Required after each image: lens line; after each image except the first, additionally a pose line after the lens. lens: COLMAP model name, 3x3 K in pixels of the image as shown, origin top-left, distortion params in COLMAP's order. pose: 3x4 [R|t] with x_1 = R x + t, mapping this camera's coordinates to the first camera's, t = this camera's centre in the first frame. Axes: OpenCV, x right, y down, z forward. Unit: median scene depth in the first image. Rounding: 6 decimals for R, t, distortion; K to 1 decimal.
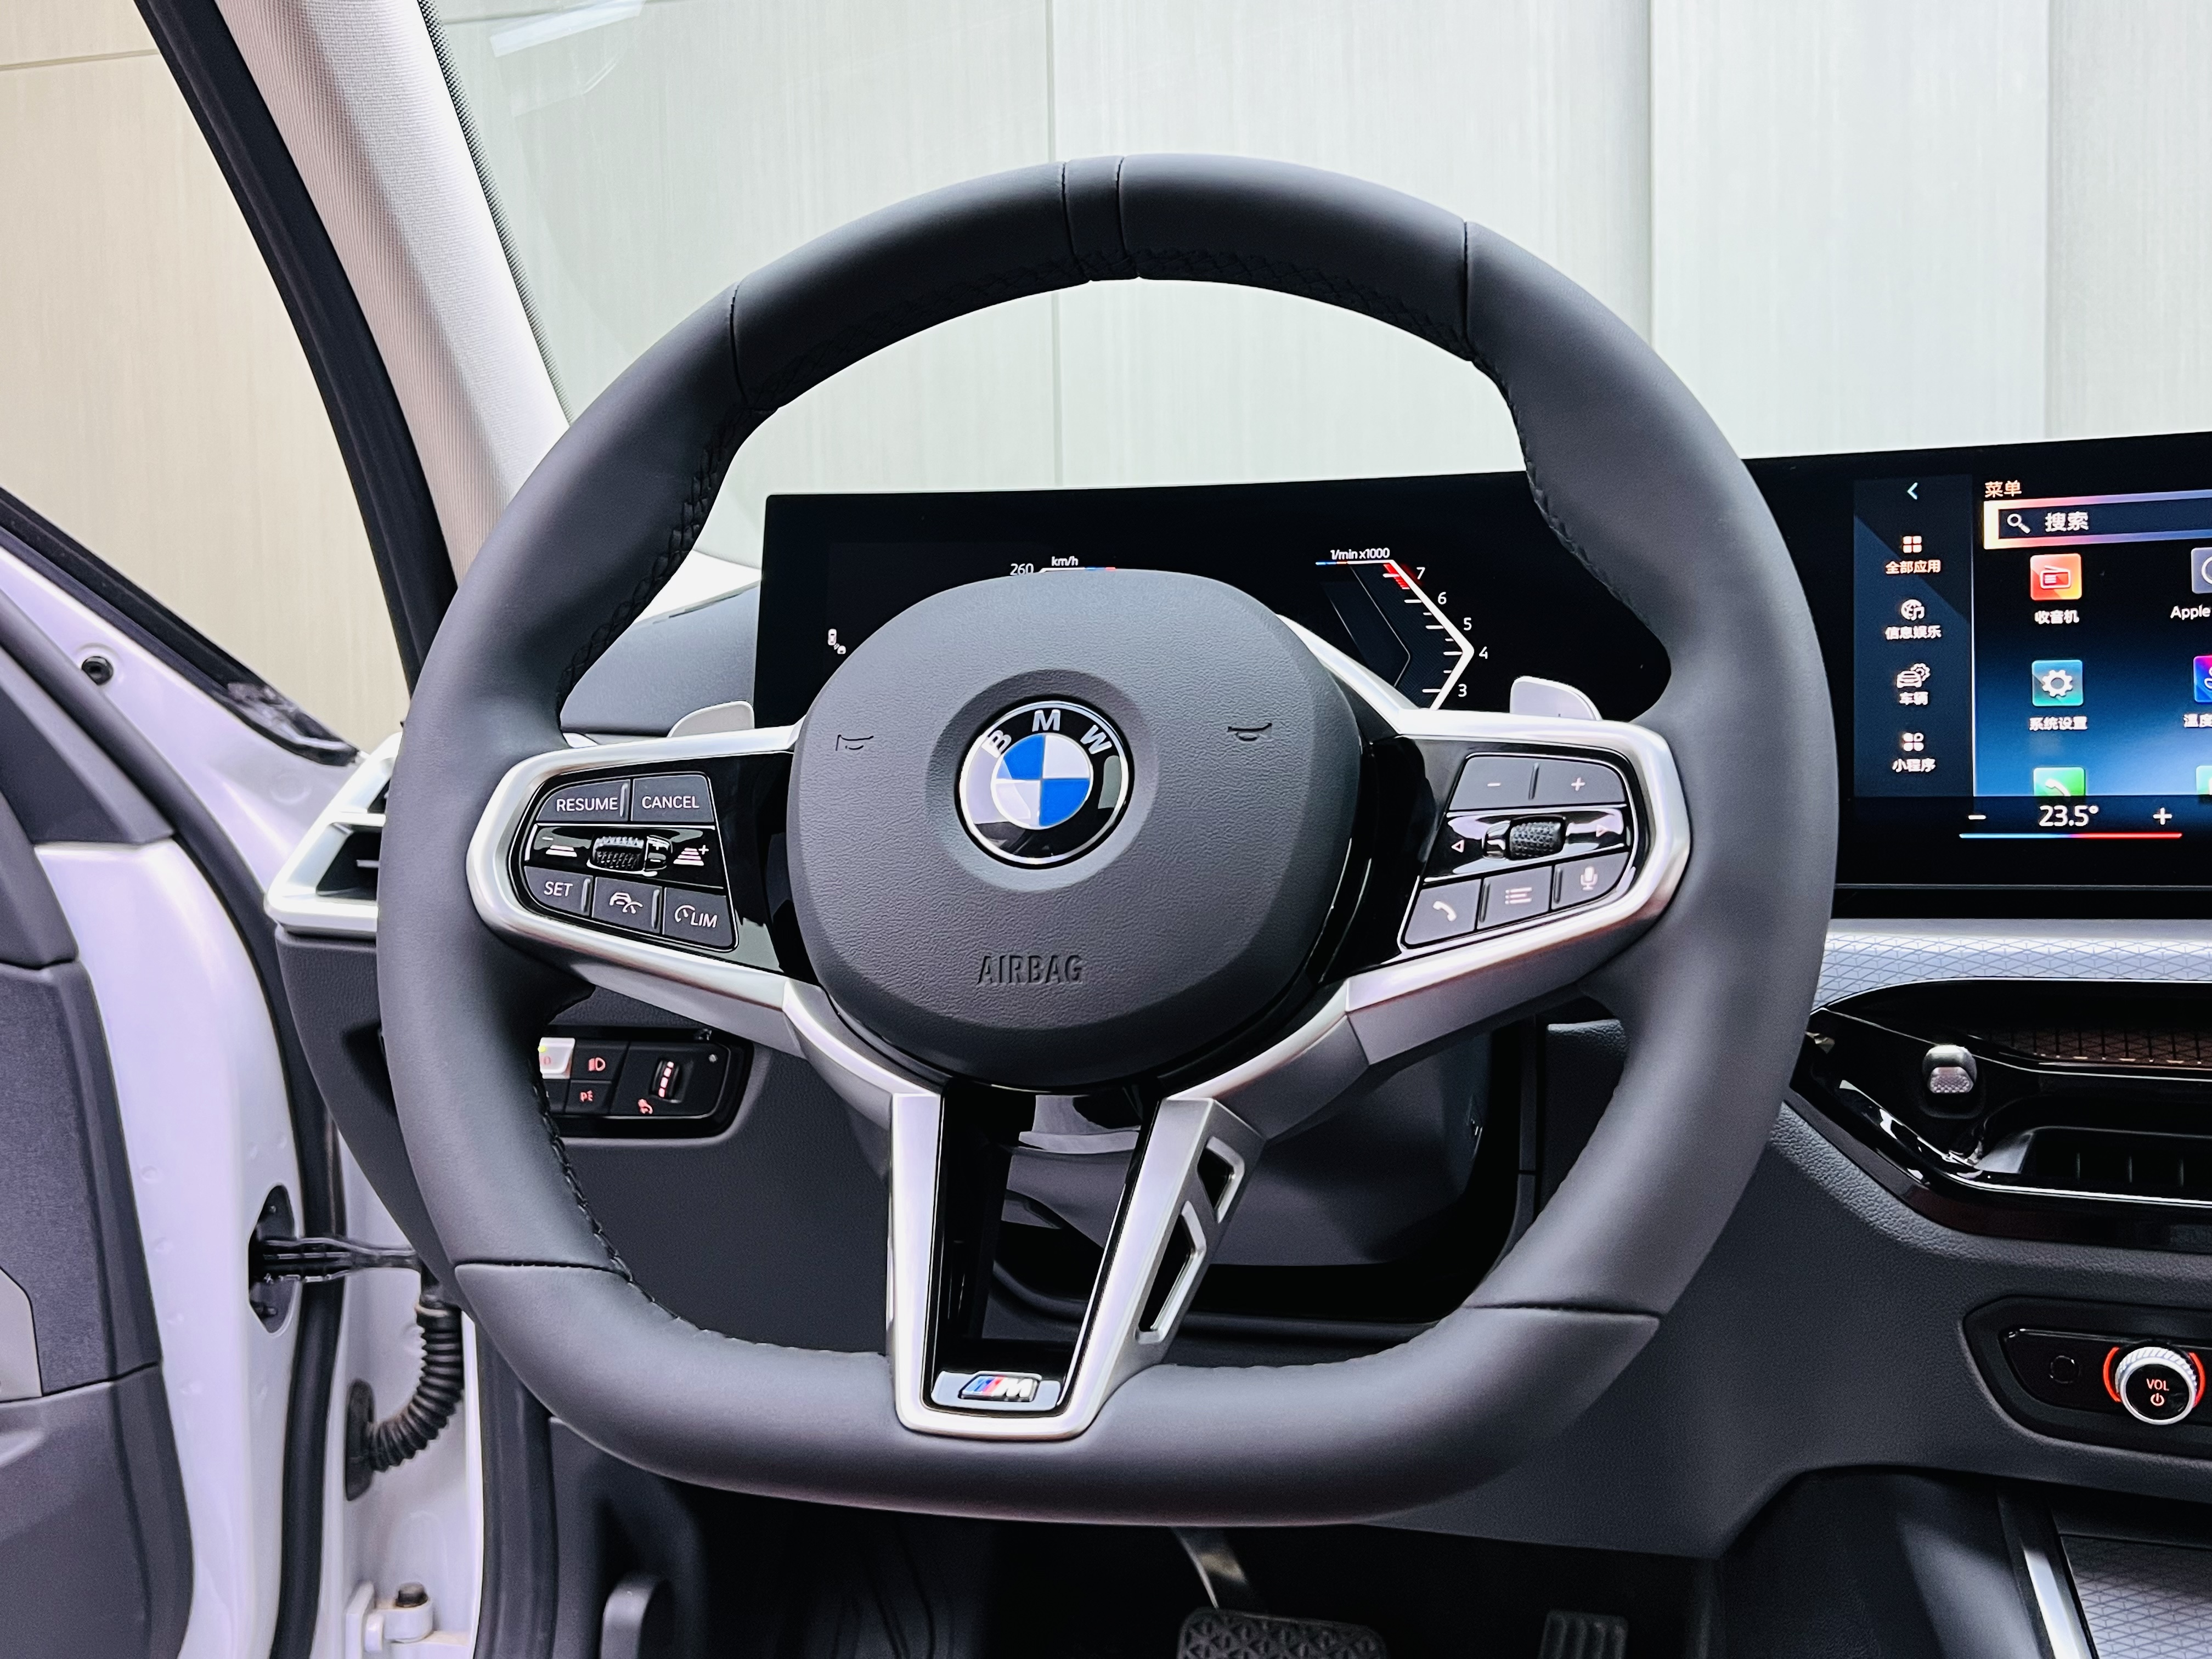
lens RADIAL K [[2111.3, 0, 1116.2], [0, 2111.3, 844.5], [0, 0, 1]] dist [0.052149, -0.071338]
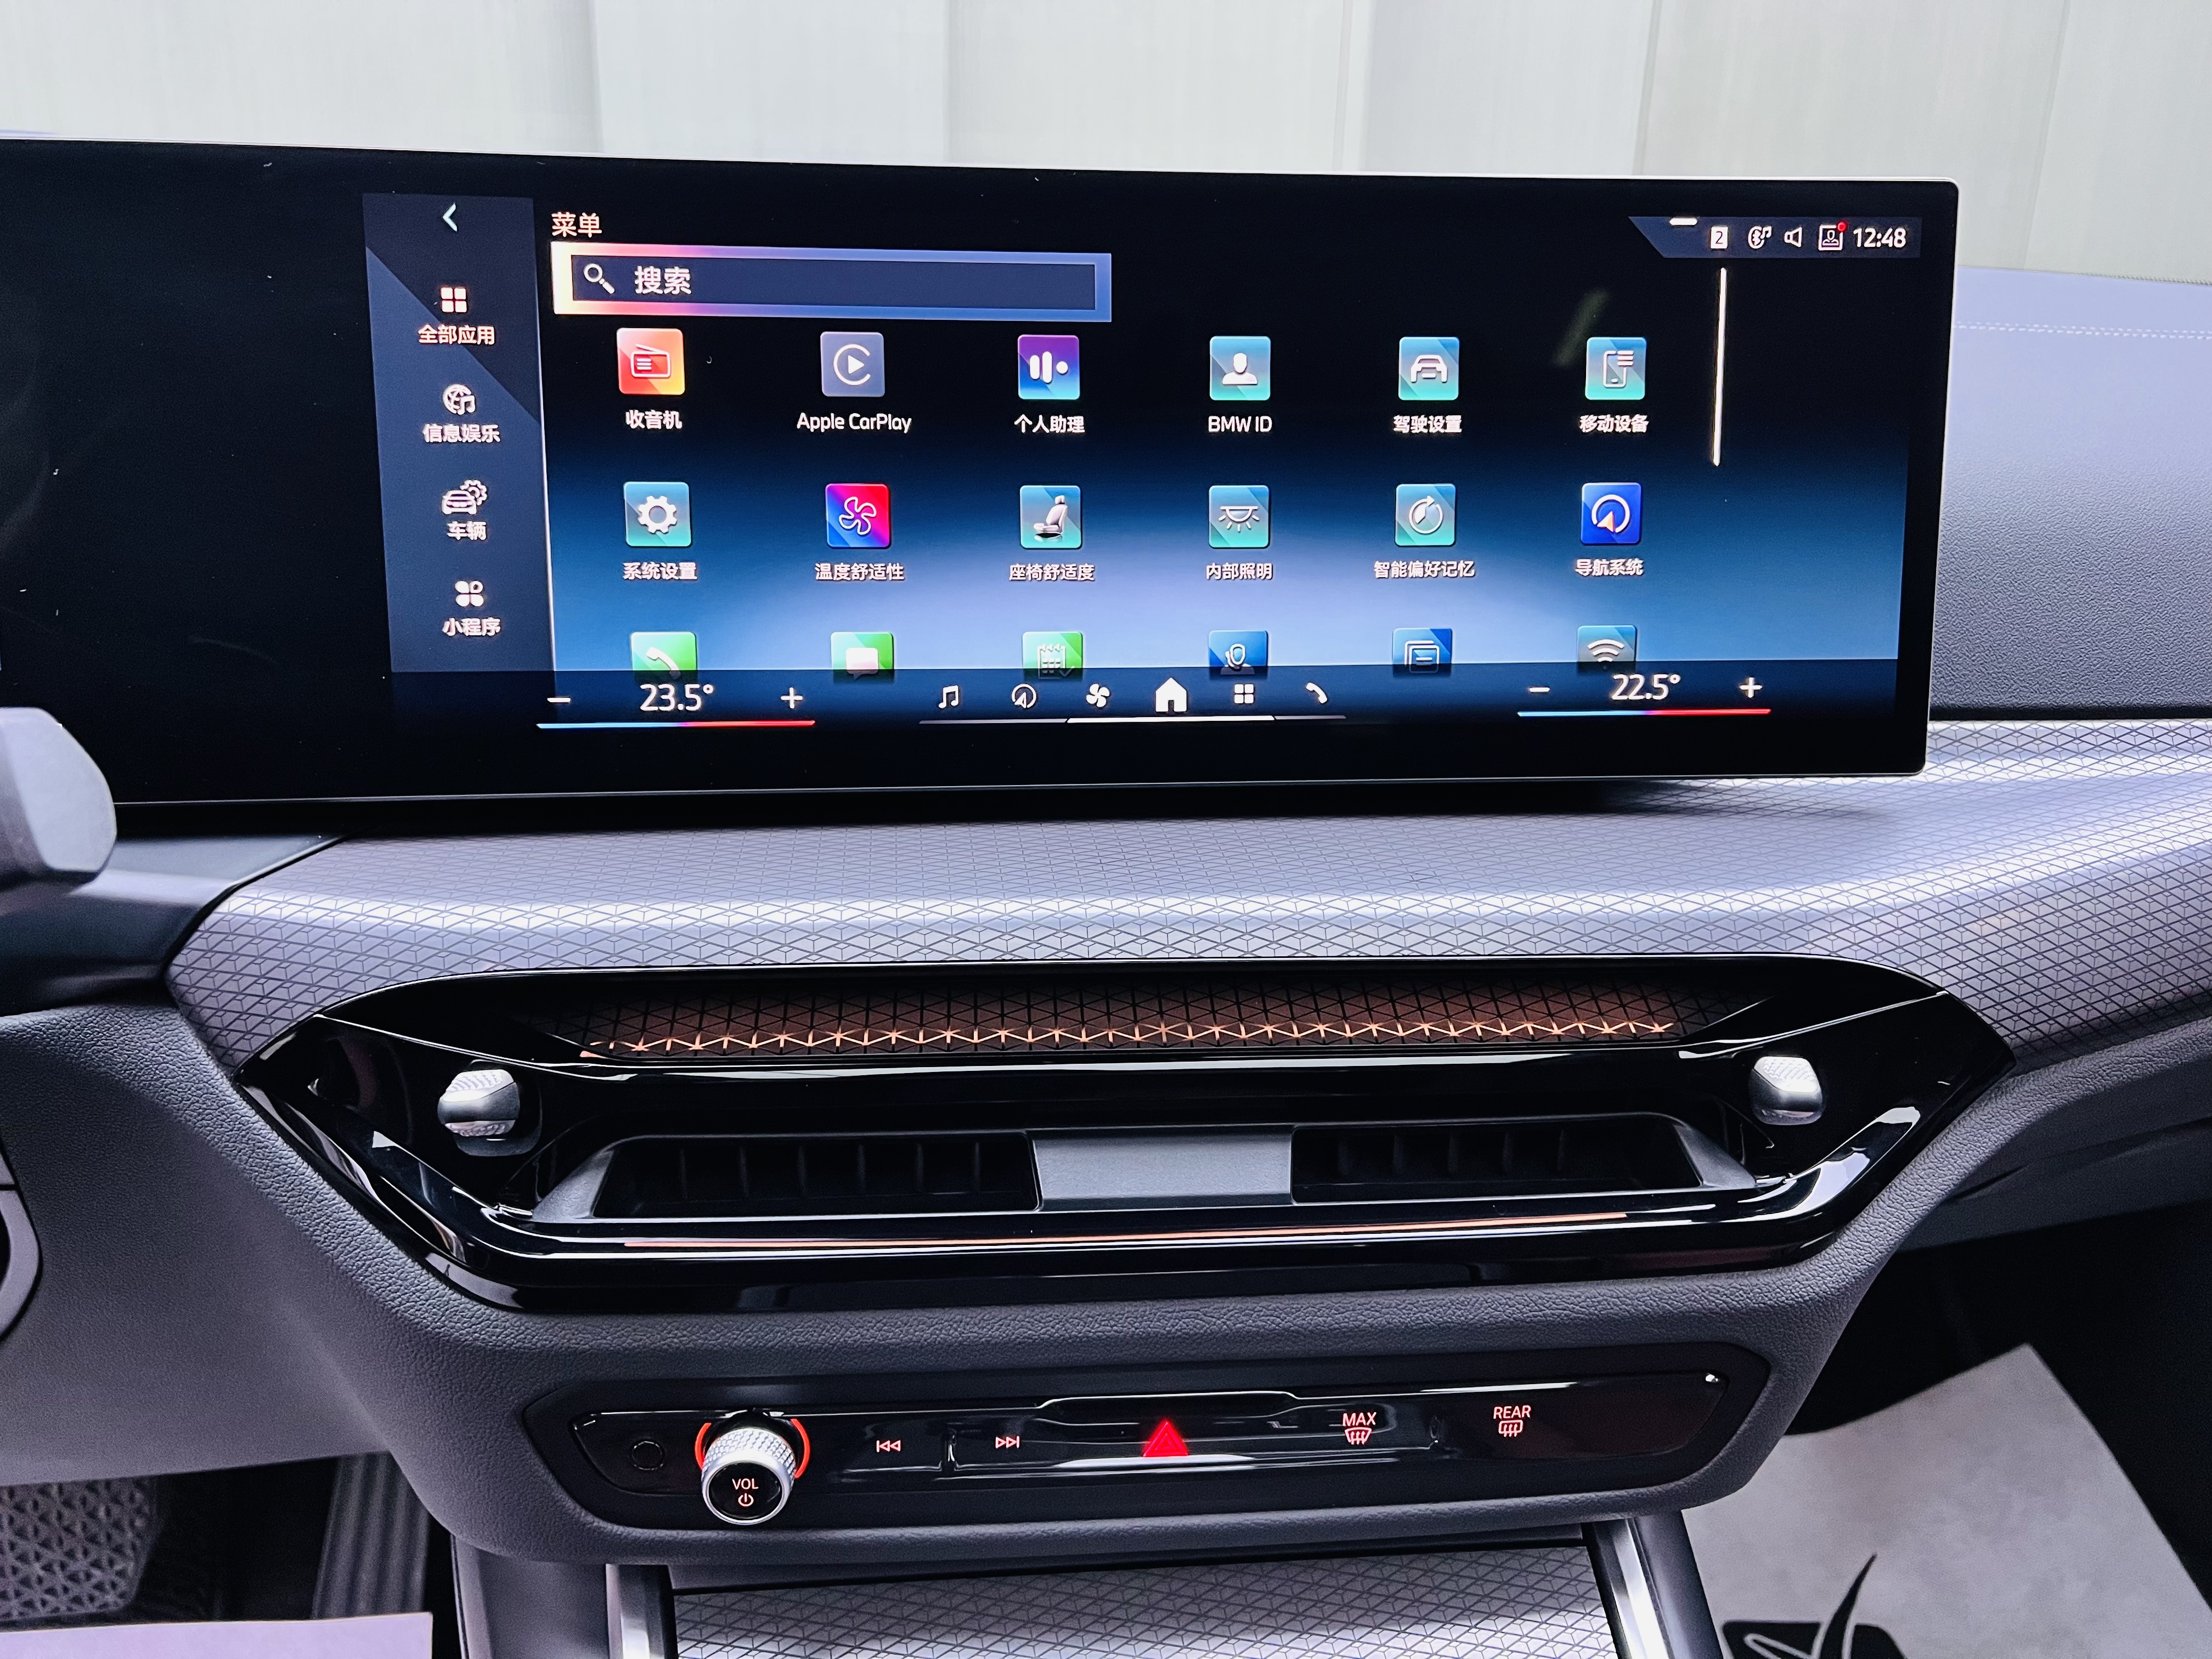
lens RADIAL K [[1746.1, 0, 1144.4], [0, 1746.1, 825.9], [0, 0, 1]] dist [0.042598, -0.089959]
pose [[0.888951, -0.103493, 0.446156, 0.308700], [-0.016456, 0.966289, 0.256934, -0.128976], [-0.457706, -0.235744, 0.857280, 0.377977]]
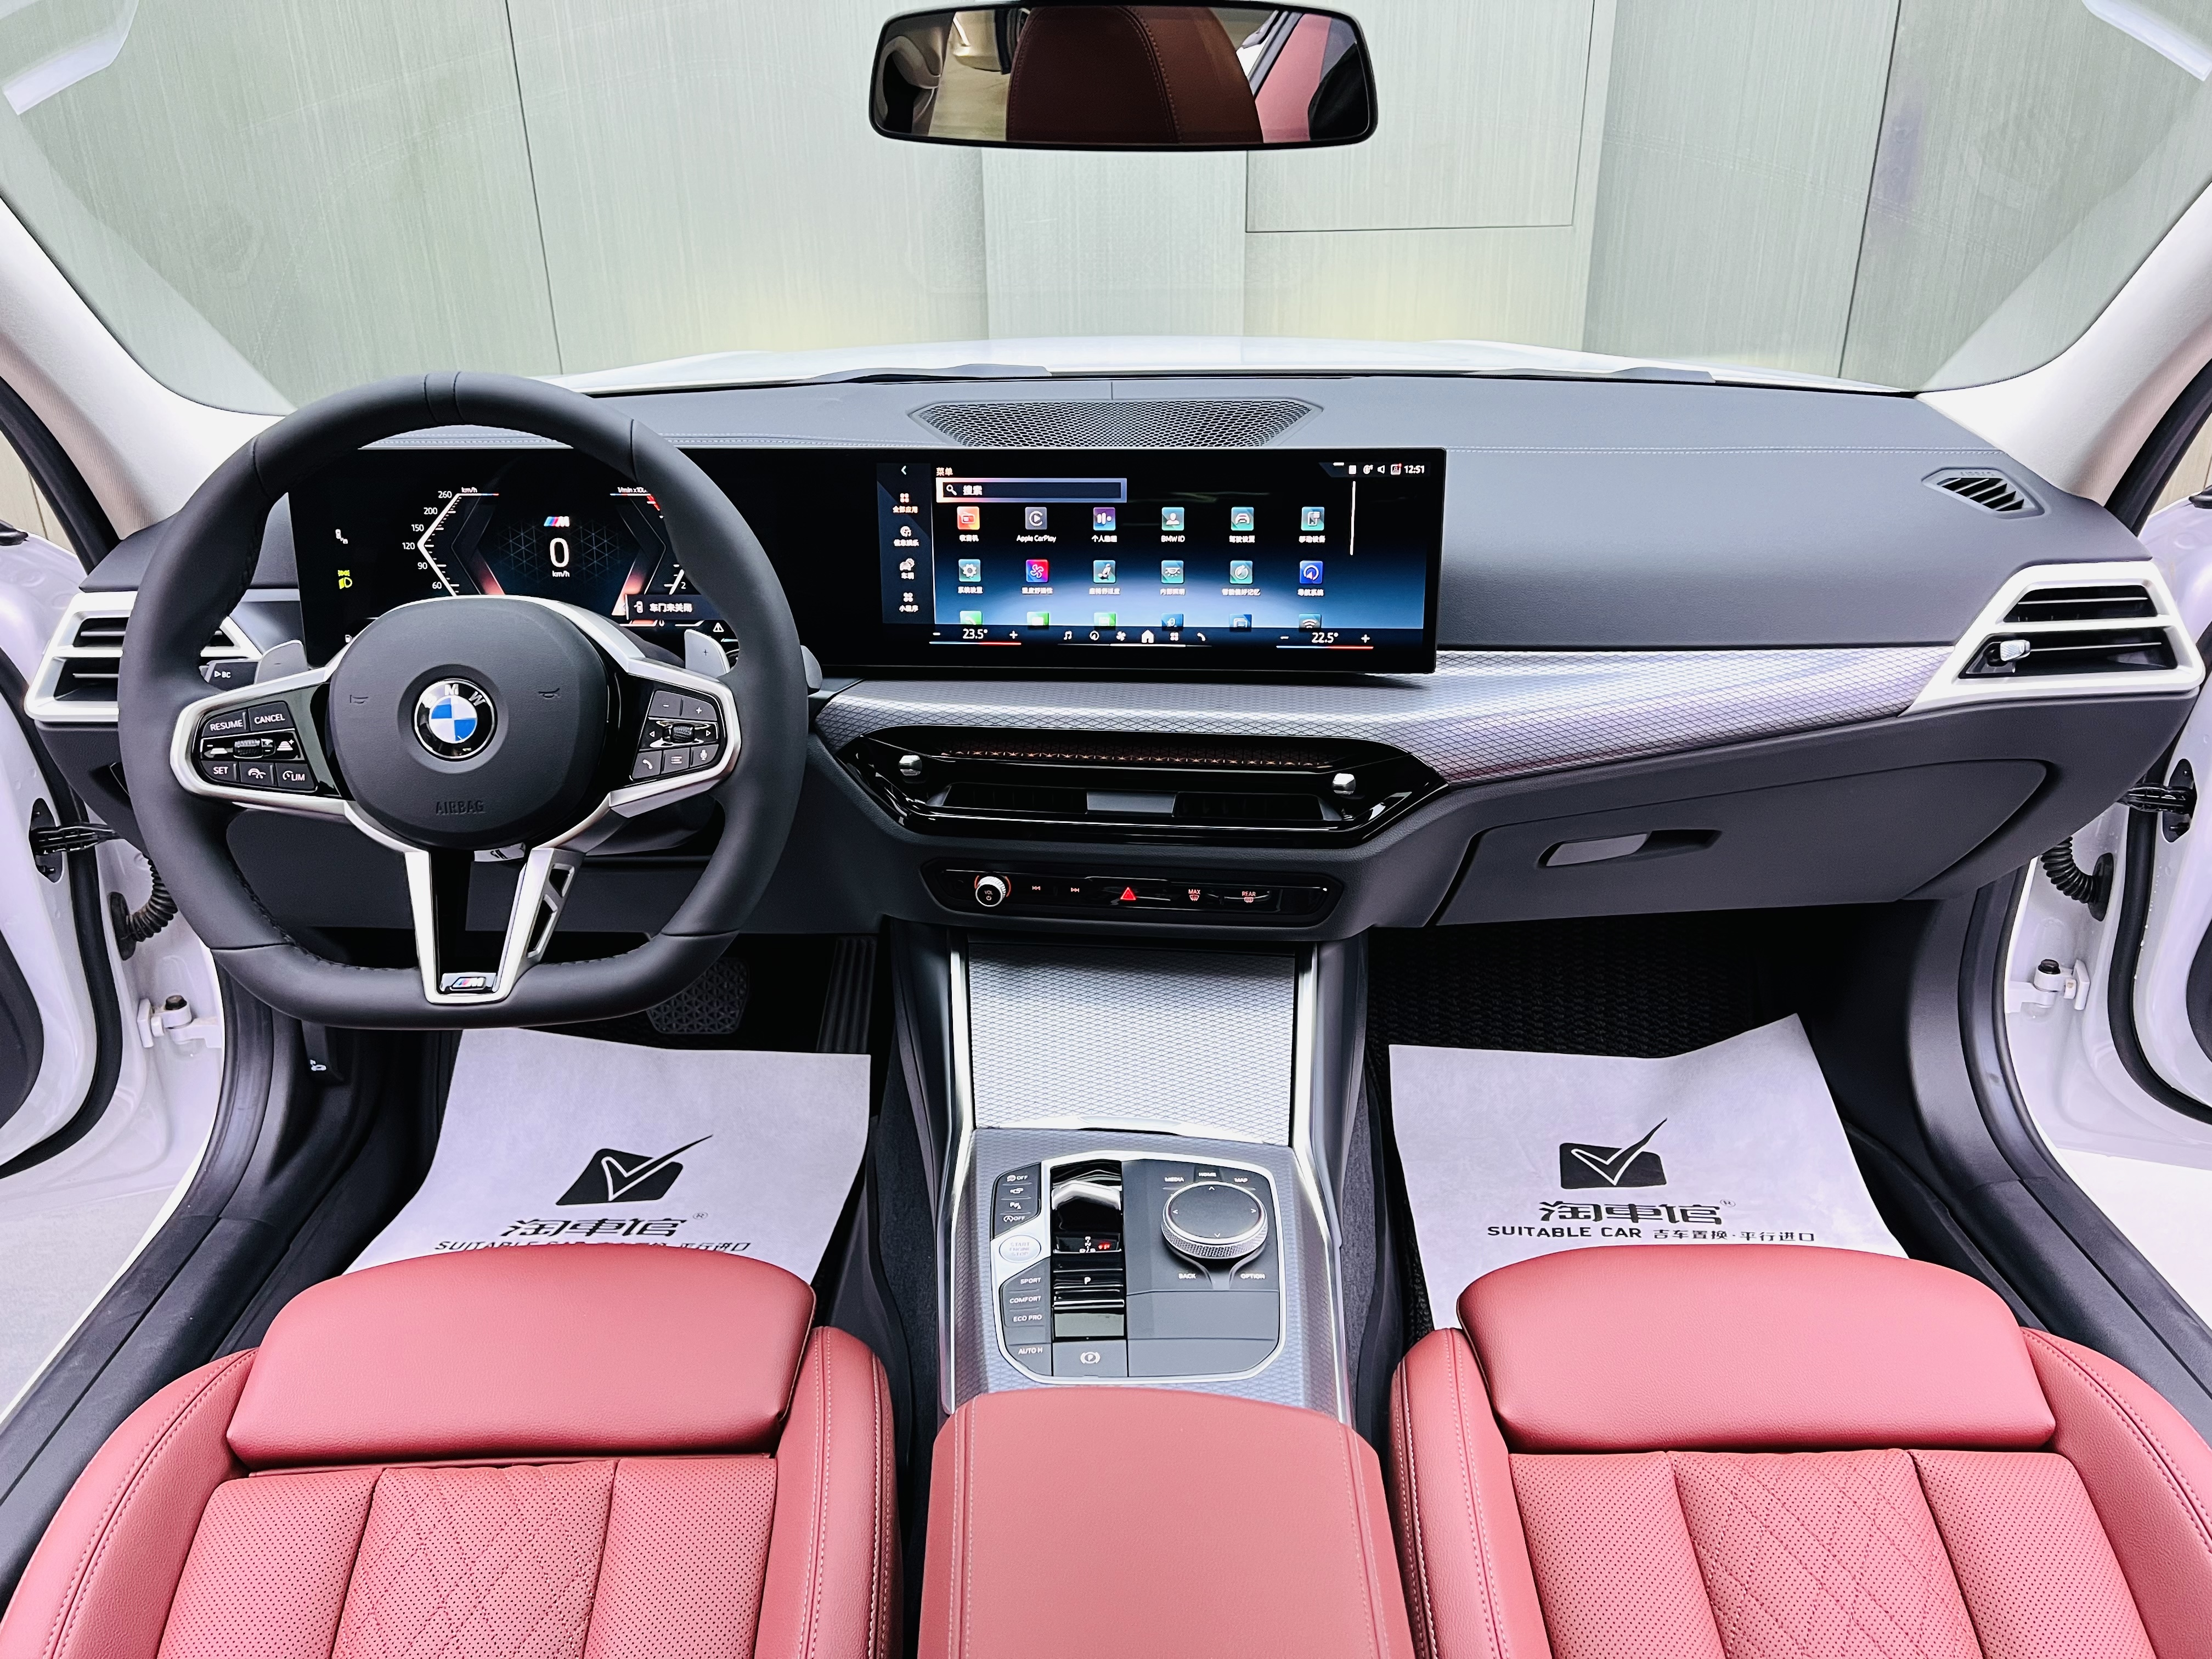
lens RADIAL K [[1679.9, 0, 1113.0], [0, 1679.9, 839.0], [0, 0, 1]] dist [0.075016, -0.095301]
pose [[0.967955, -0.101307, 0.229784, 0.166185], [0.011266, 0.931615, 0.363272, -0.431844], [-0.250872, -0.349042, 0.902902, -0.642367]]
